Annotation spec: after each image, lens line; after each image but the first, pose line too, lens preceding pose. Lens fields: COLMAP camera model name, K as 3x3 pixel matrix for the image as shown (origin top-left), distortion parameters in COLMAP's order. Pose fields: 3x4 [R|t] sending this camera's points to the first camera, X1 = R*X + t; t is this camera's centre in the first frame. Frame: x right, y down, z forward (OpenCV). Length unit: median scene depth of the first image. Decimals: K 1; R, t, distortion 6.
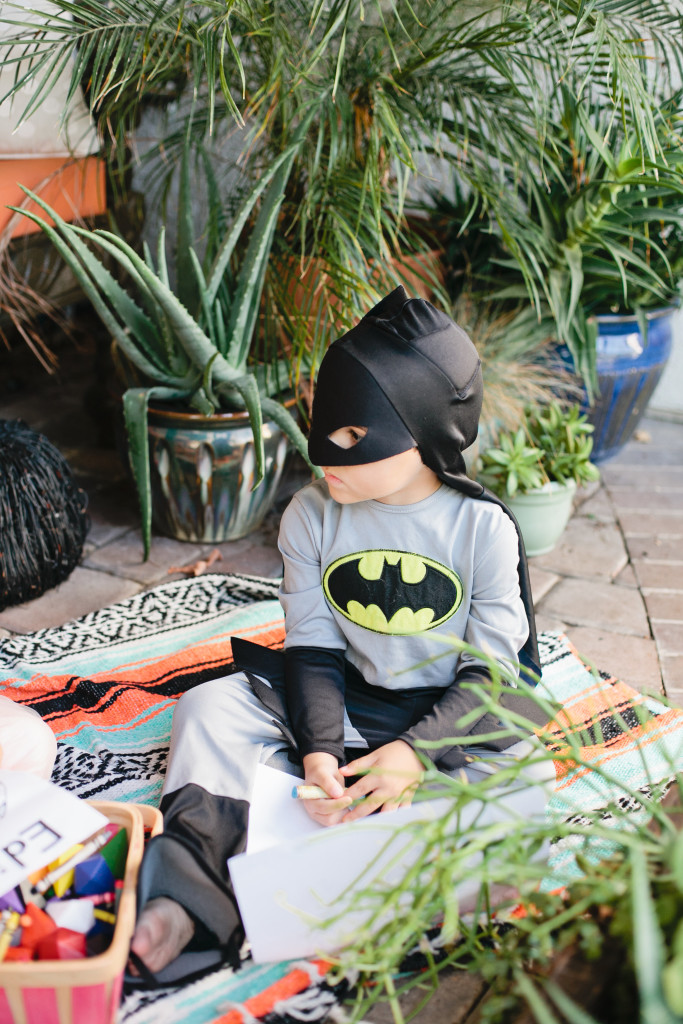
lens RADIAL K [[1496.6, 0, 354.9], [0, 1496.6, 481.1], [0, 0, 1]] dist [-0.127233, 0.000000]
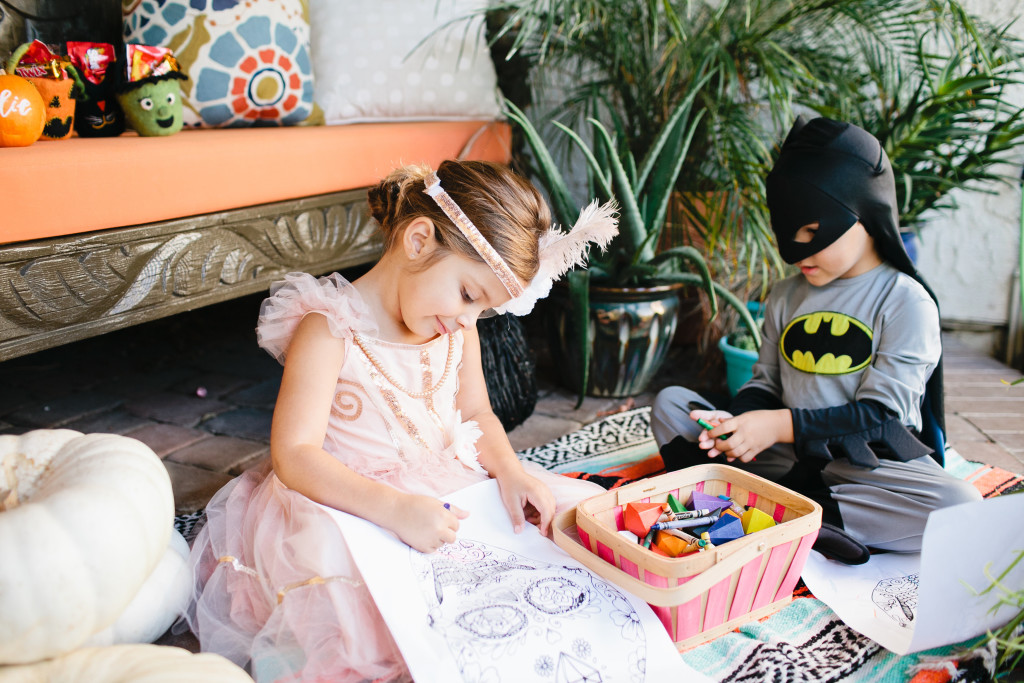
lens RADIAL K [[972.7, 0, 512.3], [0, 972.7, 344.0], [0, 0, 1]] dist [-0.055014, 0.000000]
pose [[0.998624, -0.027062, 0.044915, -0.247967], [0.032933, 0.990215, -0.135606, 0.118126], [-0.040806, 0.136899, 0.989744, 0.176226]]
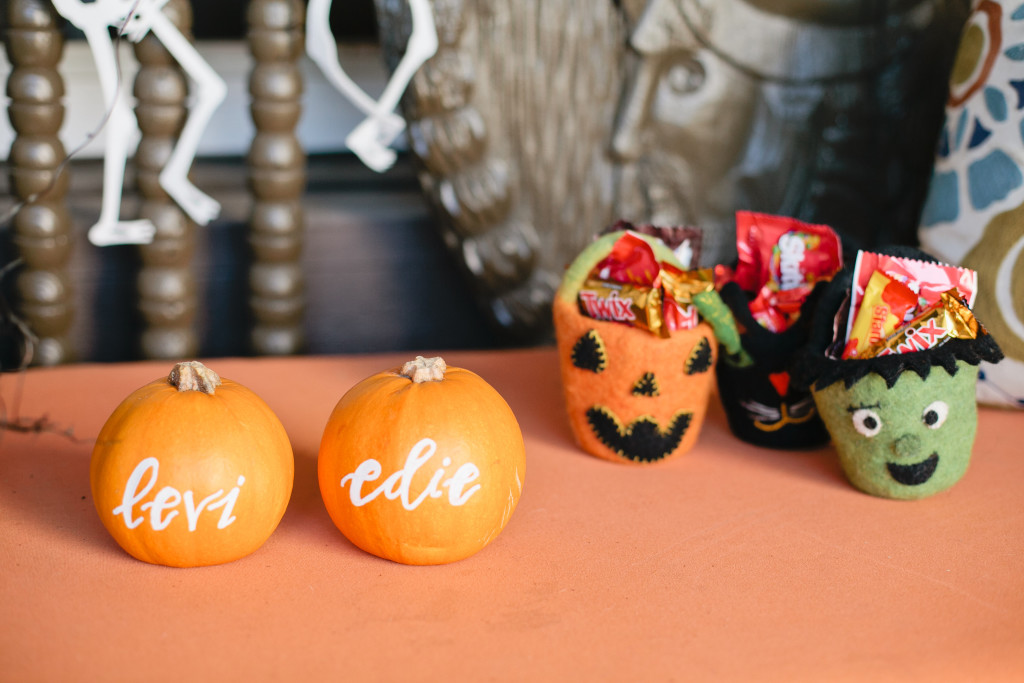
lens RADIAL K [[1496.6, 0, 542.1], [0, 1496.6, 362.7], [0, 0, 1]] dist [-0.127233, 0.000000]
pose [[0.730159, 0.202150, -0.652689, -0.287209], [-0.280617, 0.959674, -0.016695, -0.160822], [0.622994, 0.195346, 0.757442, 0.519541]]
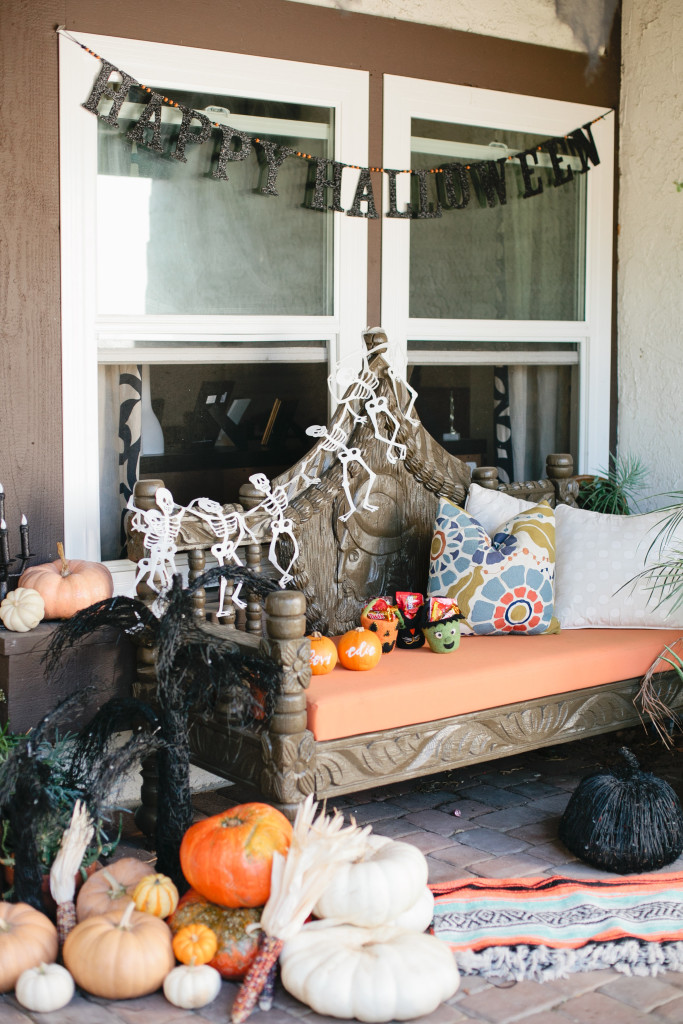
lens RADIAL K [[1496.6, 0, 324.1], [0, 1496.6, 548.4], [0, 0, 1]] dist [-0.127233, 0.000000]
pose [[0.924387, 0.037115, -0.379646, 0.088538], [-0.133292, 0.963945, -0.230309, 0.172855], [0.357410, 0.263499, 0.896006, -0.879422]]
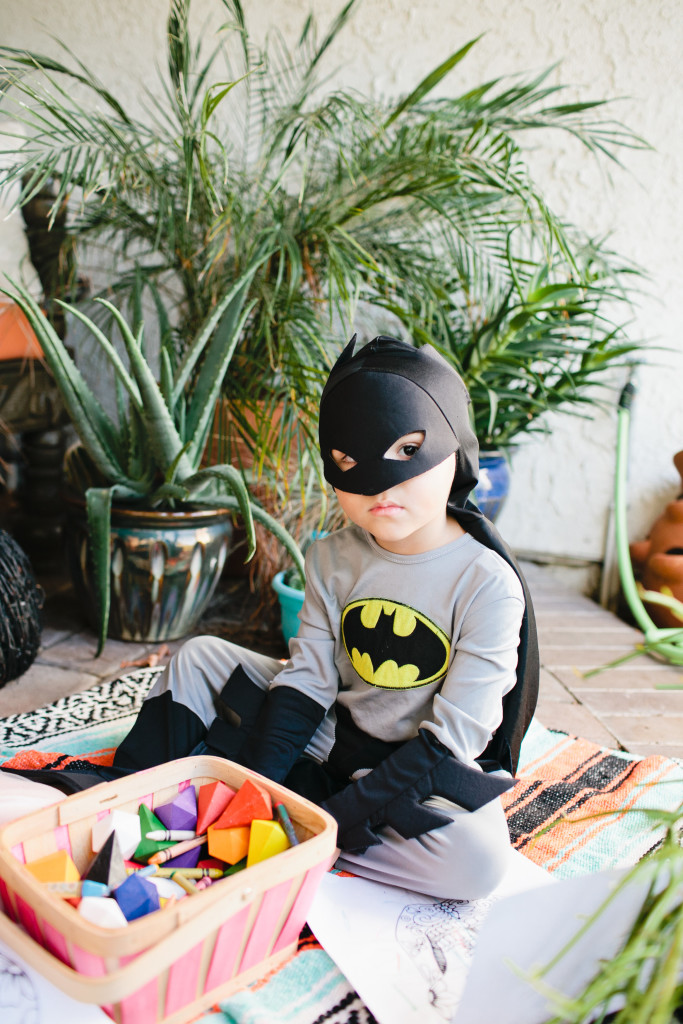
lens RADIAL K [[972.7, 0, 320.9], [0, 972.7, 509.5], [0, 0, 1]] dist [-0.055014, 0.000000]
pose [[0.974369, 0.006578, 0.224859, -0.150364], [0.034297, 0.983543, -0.177390, 0.083025], [-0.222325, 0.180555, 0.958108, 0.315320]]
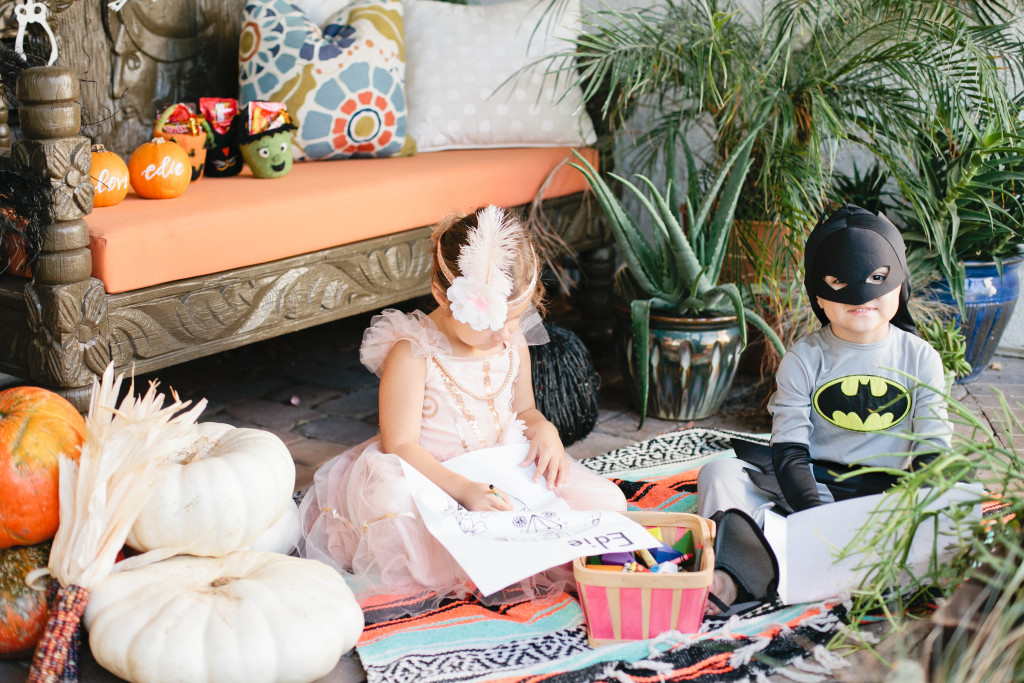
lens RADIAL K [[1496.6, 0, 524.0], [0, 1496.6, 324.9], [0, 0, 1]] dist [-0.127233, 0.000000]
pose [[0.996236, 0.004297, -0.086574, -0.136257], [-0.018184, 0.986907, -0.160263, 0.193458], [0.084752, 0.161234, 0.983270, -0.396919]]
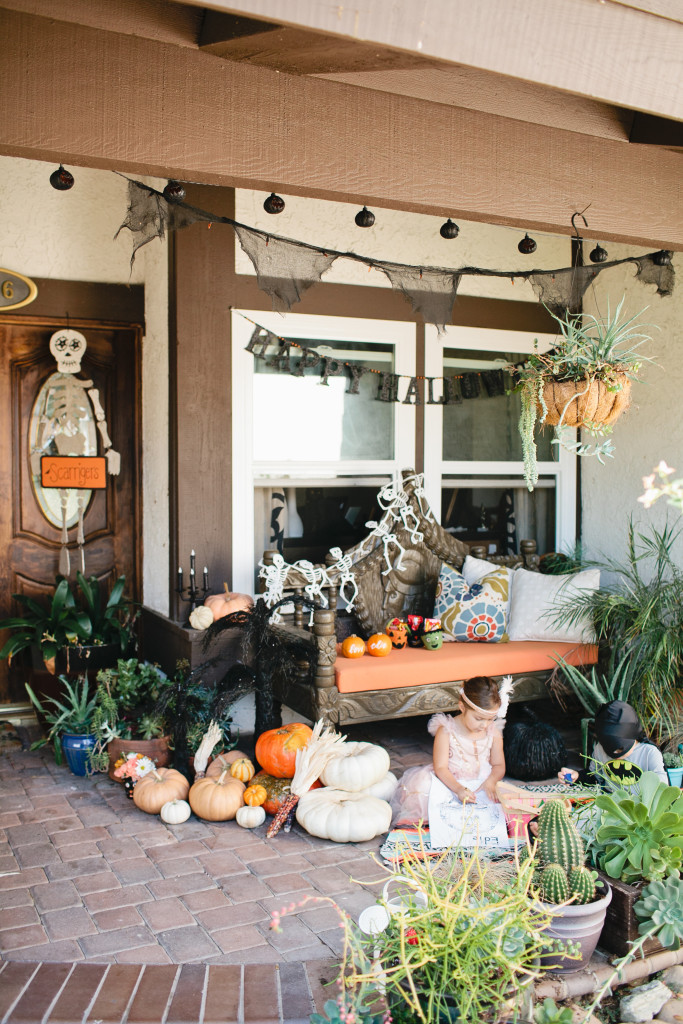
lens RADIAL K [[972.7, 0, 327.7], [0, 972.7, 524.8], [0, 0, 1]] dist [-0.055014, 0.000000]
pose [[0.823143, 0.016161, -0.567604, 0.558218], [-0.204979, 0.940651, -0.270479, 0.217129], [0.529546, 0.338990, 0.777603, -1.008458]]
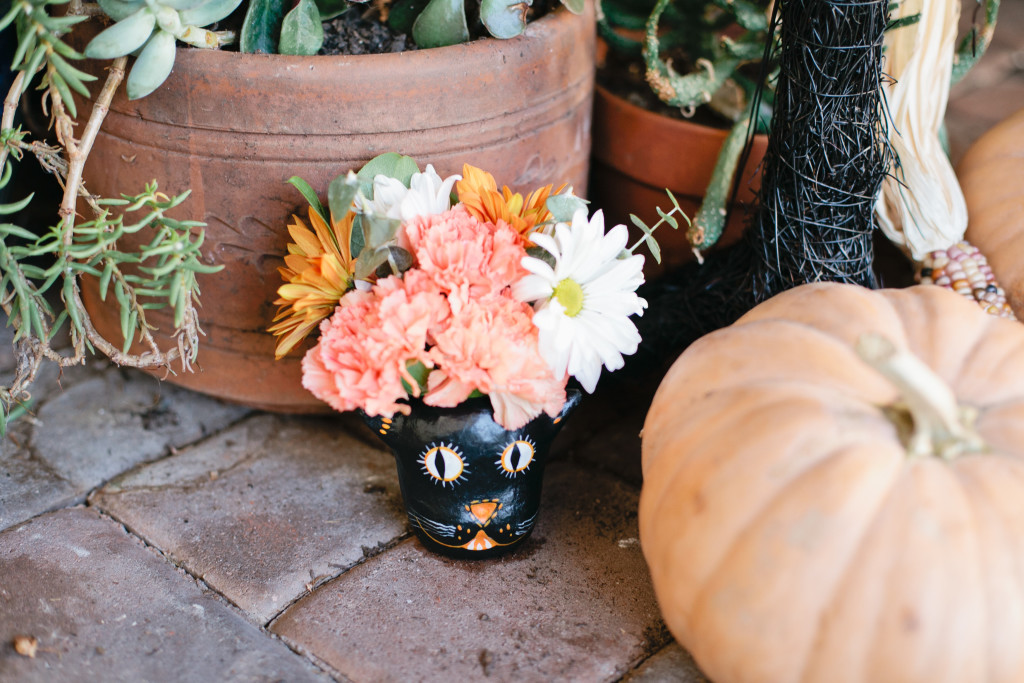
lens RADIAL K [[1496.6, 0, 512.1], [0, 1496.6, 345.3], [0, 0, 1]] dist [-0.127233, 0.000000]
pose [[0.975591, 0.113812, -0.187800, -0.797249], [-0.093575, 0.989140, 0.113340, 0.201973], [0.198660, -0.093000, 0.975646, 0.153286]]
